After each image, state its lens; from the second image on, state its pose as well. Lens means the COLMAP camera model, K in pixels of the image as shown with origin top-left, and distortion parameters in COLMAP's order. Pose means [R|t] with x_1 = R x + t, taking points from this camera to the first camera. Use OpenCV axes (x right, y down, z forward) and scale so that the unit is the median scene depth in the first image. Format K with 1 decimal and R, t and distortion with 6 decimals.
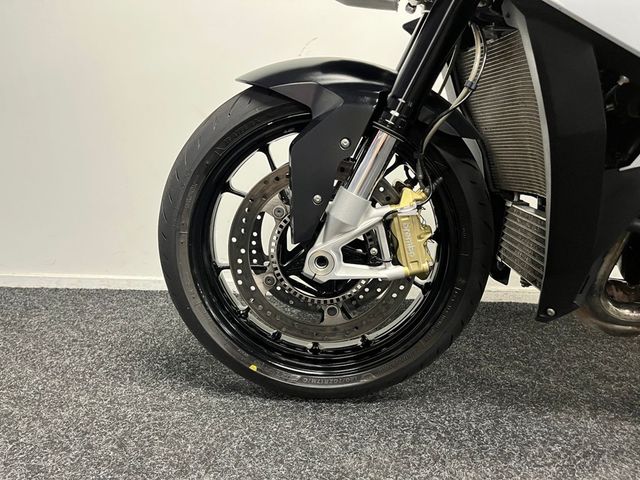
lens RADIAL K [[488.0, 0, 320.0], [0, 488.0, 240.0], [0, 0, 1]] dist [0.078138, -0.120800]
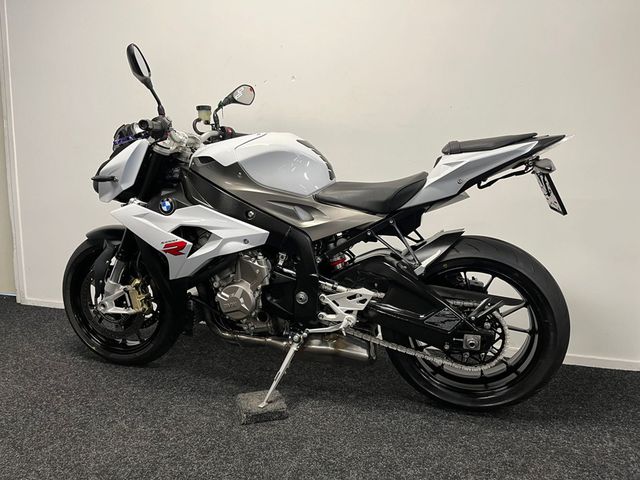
lens RADIAL K [[488.0, 0, 320.0], [0, 488.0, 240.0], [0, 0, 1]] dist [0.078138, -0.120800]
pose [[0.966448, 0.023465, -0.255787, 1.671296], [-0.040276, 0.997344, -0.060682, -0.179226], [0.253684, 0.068948, 0.964827, -1.182000]]
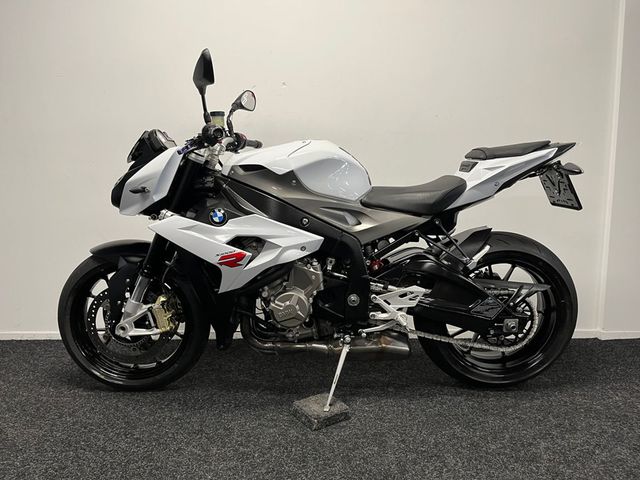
lens RADIAL K [[488.0, 0, 320.0], [0, 488.0, 240.0], [0, 0, 1]] dist [0.078138, -0.120800]
pose [[0.999386, -0.032470, 0.013161, 0.886949], [0.033268, 0.997278, -0.065797, -0.183367], [-0.010988, 0.066195, 0.997746, -1.338494]]
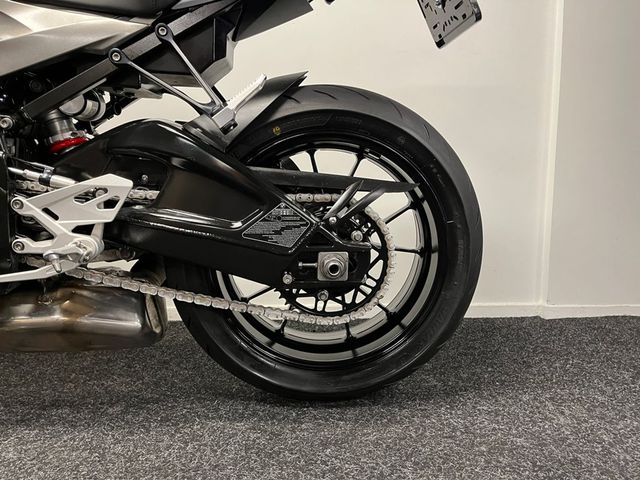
lens RADIAL K [[488.0, 0, 320.0], [0, 488.0, 240.0], [0, 0, 1]] dist [0.078138, -0.120800]
pose [[0.997364, -0.031954, 0.065143, 1.672119], [0.037118, 0.996130, -0.079674, 0.109357], [-0.062345, 0.081882, 0.994690, -0.125819]]
